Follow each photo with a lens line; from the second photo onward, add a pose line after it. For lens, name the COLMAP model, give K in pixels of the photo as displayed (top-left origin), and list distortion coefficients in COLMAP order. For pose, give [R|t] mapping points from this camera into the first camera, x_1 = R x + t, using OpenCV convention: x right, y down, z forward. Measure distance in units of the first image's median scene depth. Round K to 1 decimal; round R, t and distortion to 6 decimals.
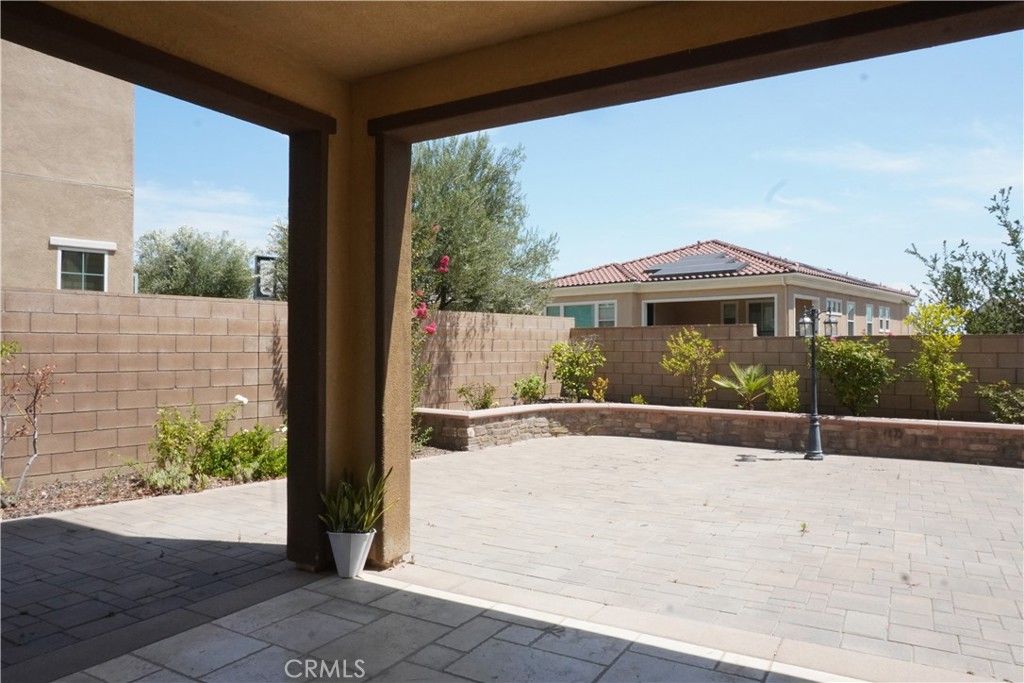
lens RADIAL K [[687.7, 0, 510.6], [0, 687.7, 348.3], [0, 0, 1]] dist [-0.042794, 0.036633]
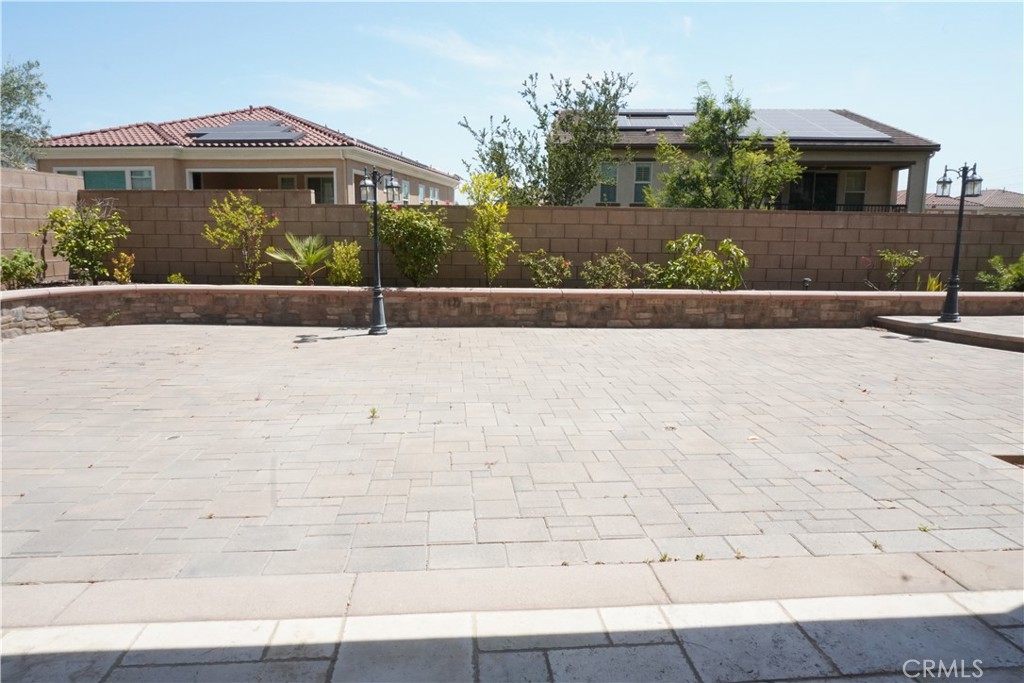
lens RADIAL K [[687.7, 0, 519.5], [0, 687.7, 346.4], [0, 0, 1]] dist [-0.042794, 0.036633]
pose [[0.809408, -0.087813, 0.580644, 0.047262], [-0.011376, 0.986226, 0.165009, 0.019585], [-0.587137, -0.140165, 0.797261, 0.120145]]
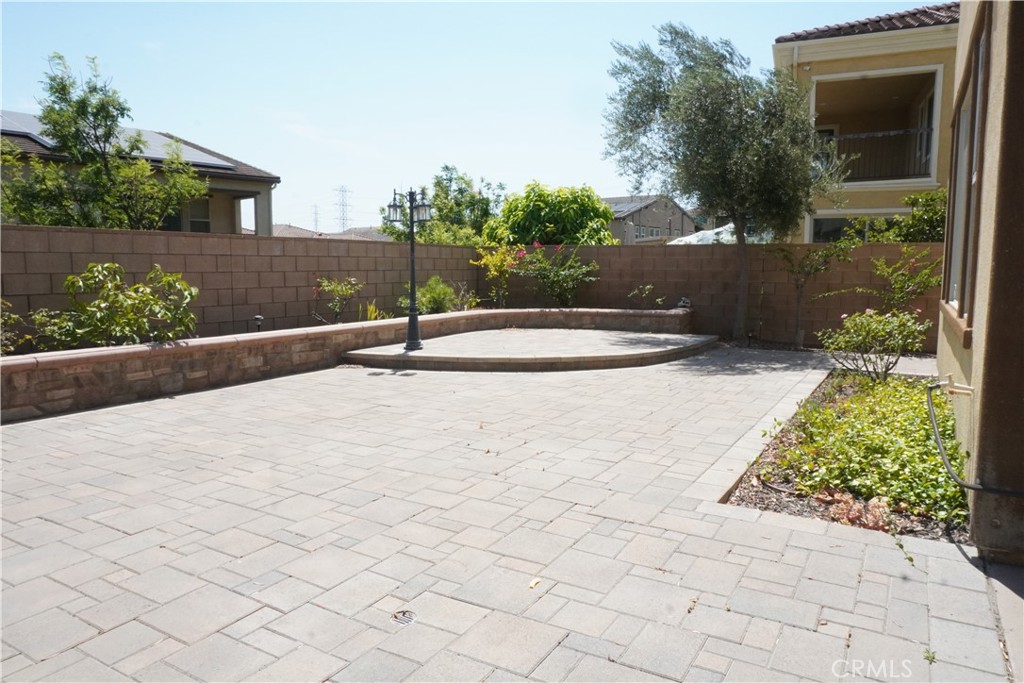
lens RADIAL K [[687.7, 0, 511.2], [0, 687.7, 341.7], [0, 0, 1]] dist [-0.042794, 0.036633]
pose [[0.006864, -0.108780, 0.994042, 0.165030], [0.003362, 0.994062, 0.108759, 0.024355], [-0.999971, 0.002595, 0.007189, 0.394182]]
